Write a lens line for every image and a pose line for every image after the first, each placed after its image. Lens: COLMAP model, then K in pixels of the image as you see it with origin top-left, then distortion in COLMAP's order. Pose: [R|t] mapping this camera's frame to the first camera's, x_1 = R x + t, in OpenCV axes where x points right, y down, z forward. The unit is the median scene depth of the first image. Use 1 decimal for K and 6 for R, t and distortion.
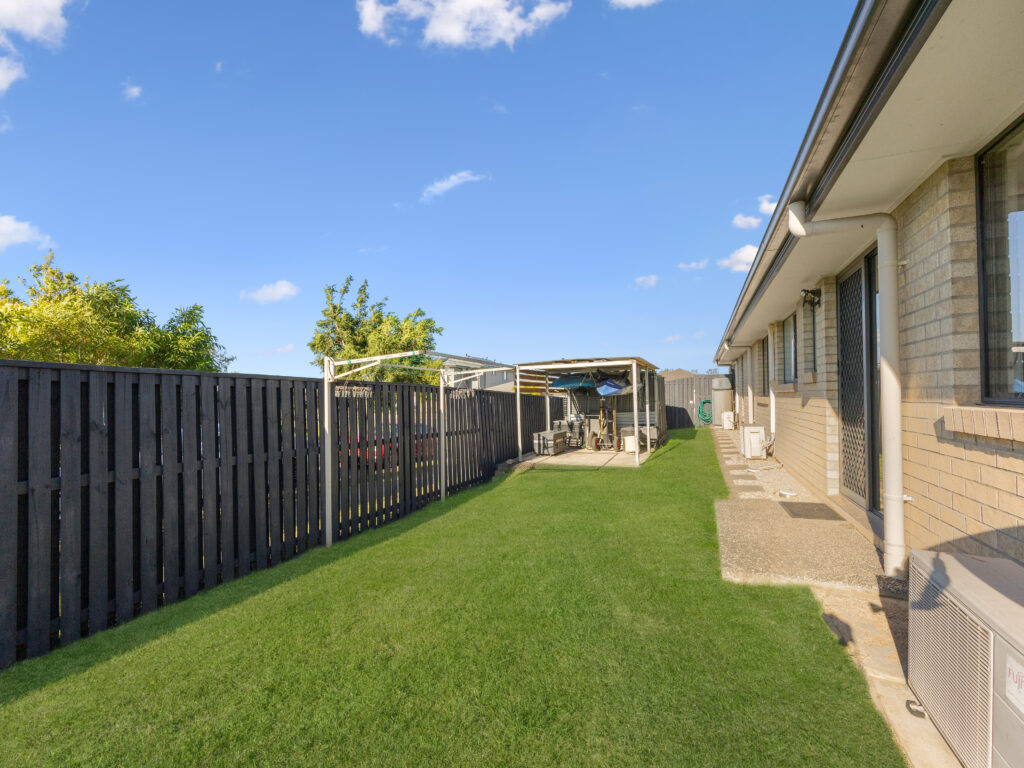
lens RADIAL K [[440.4, 0, 514.5], [0, 440.4, 387.4], [0, 0, 1]] dist [-0.001129, -0.000577]
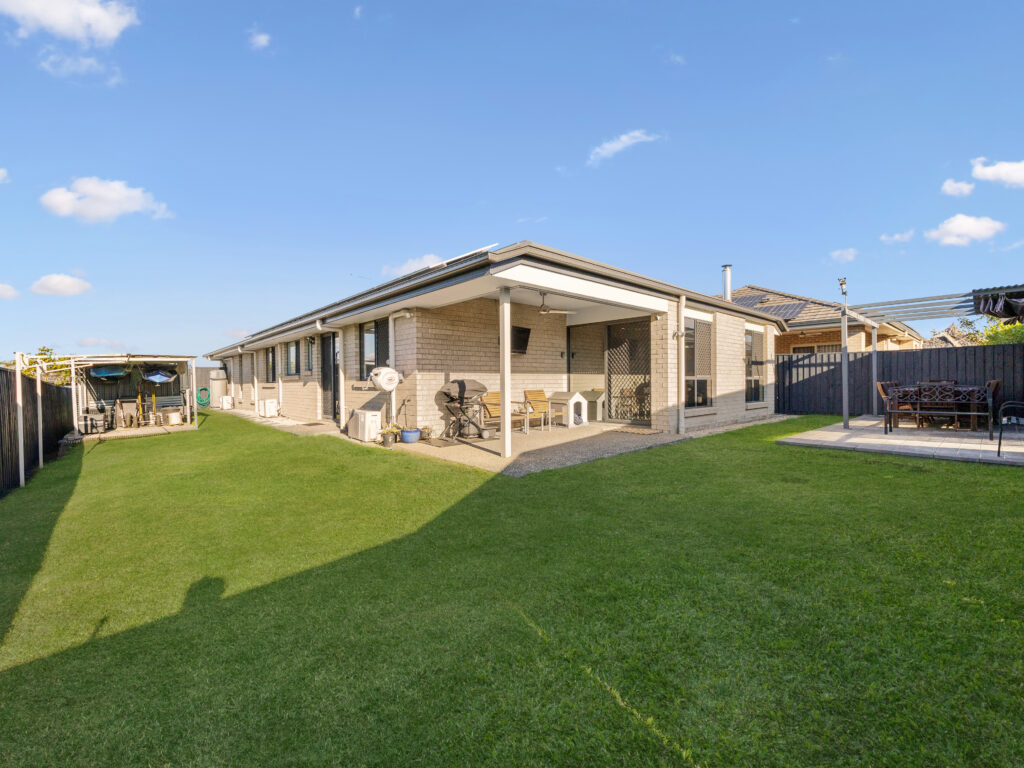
lens RADIAL K [[440.4, 0, 511.1], [0, 440.4, 385.0], [0, 0, 1]] dist [-0.001129, -0.000577]
pose [[0.432133, -0.007438, 0.901779, -0.574658], [-0.005277, 0.999928, 0.010776, 0.006521], [-0.901795, -0.009415, 0.432063, -0.577487]]
